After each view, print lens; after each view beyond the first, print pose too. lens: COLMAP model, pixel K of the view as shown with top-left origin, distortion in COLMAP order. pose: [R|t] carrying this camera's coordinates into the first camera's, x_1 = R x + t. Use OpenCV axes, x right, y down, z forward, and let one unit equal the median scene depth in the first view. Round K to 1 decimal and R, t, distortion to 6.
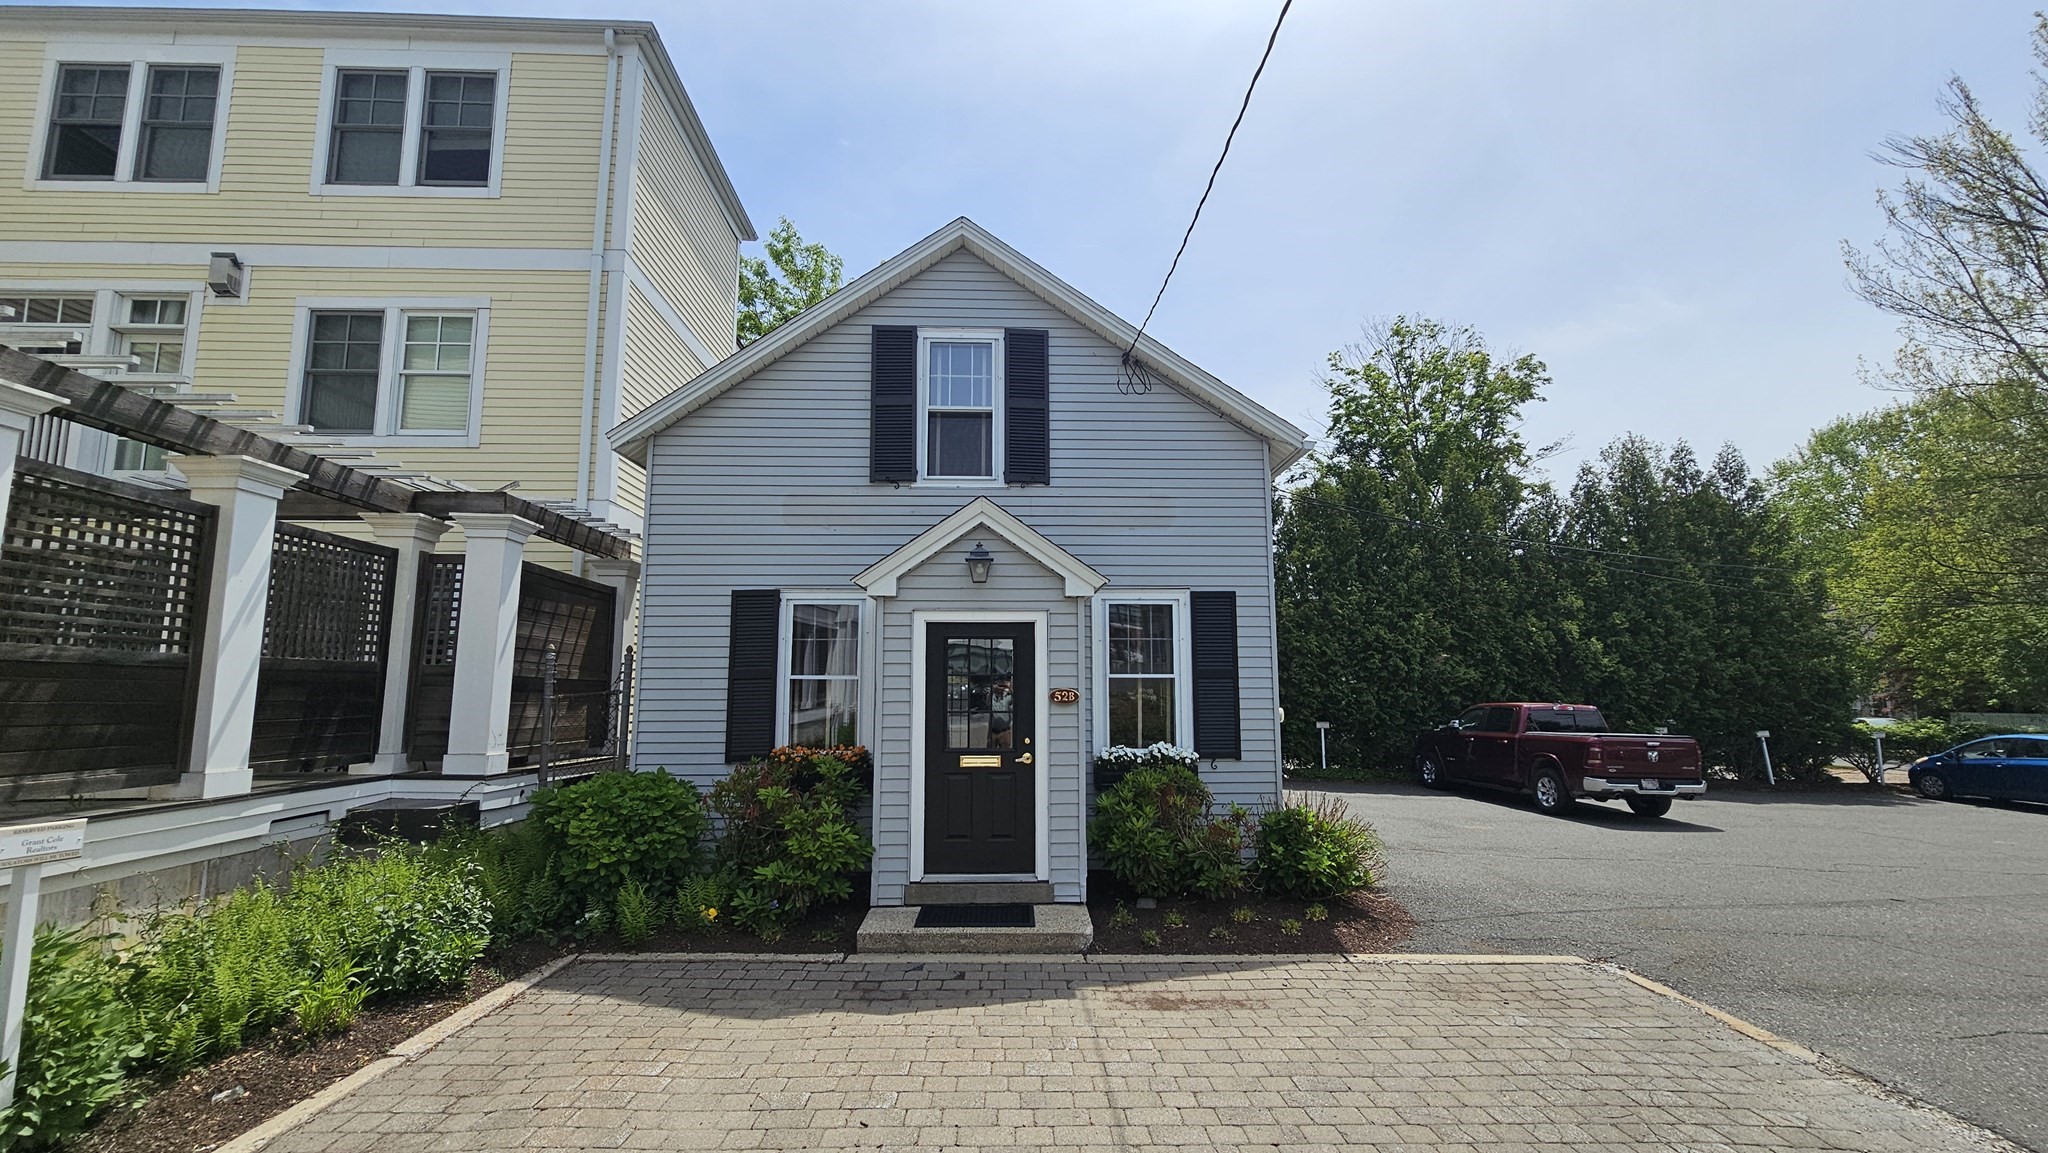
lens RADIAL K [[831.9, 0, 1017.9], [0, 831.9, 594.8], [0, 0, 1]] dist [-0.003950, 0.000347]
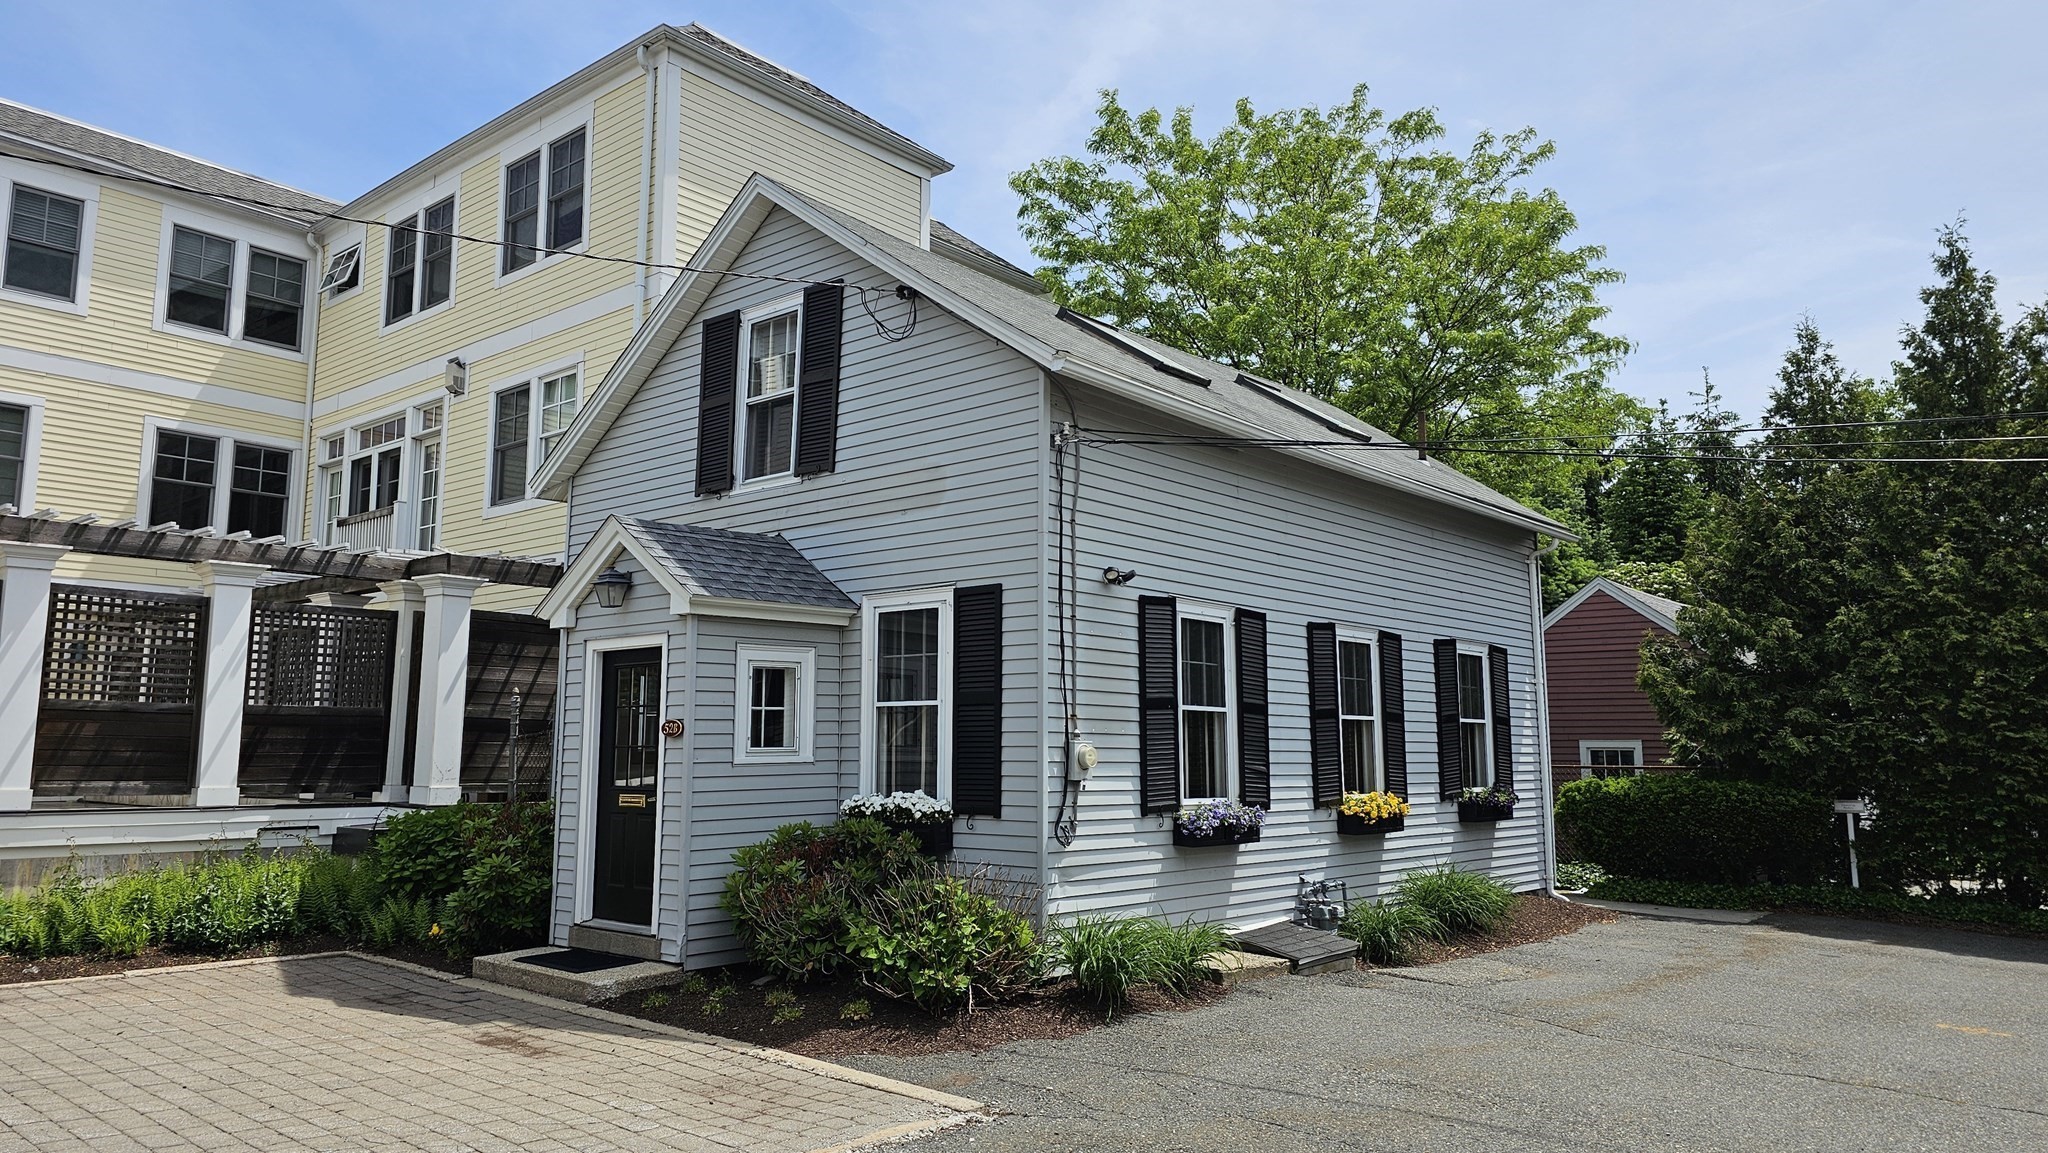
lens RADIAL K [[1359.0, 0, 1020.6], [0, 1359.0, 563.8], [0, 0, 1]] dist [0.063695, -0.051560]
pose [[0.731536, -0.090633, -0.675752, 1.183163], [0.076173, 0.995785, -0.051096, 0.044175], [0.677534, -0.014096, 0.735356, 0.159321]]
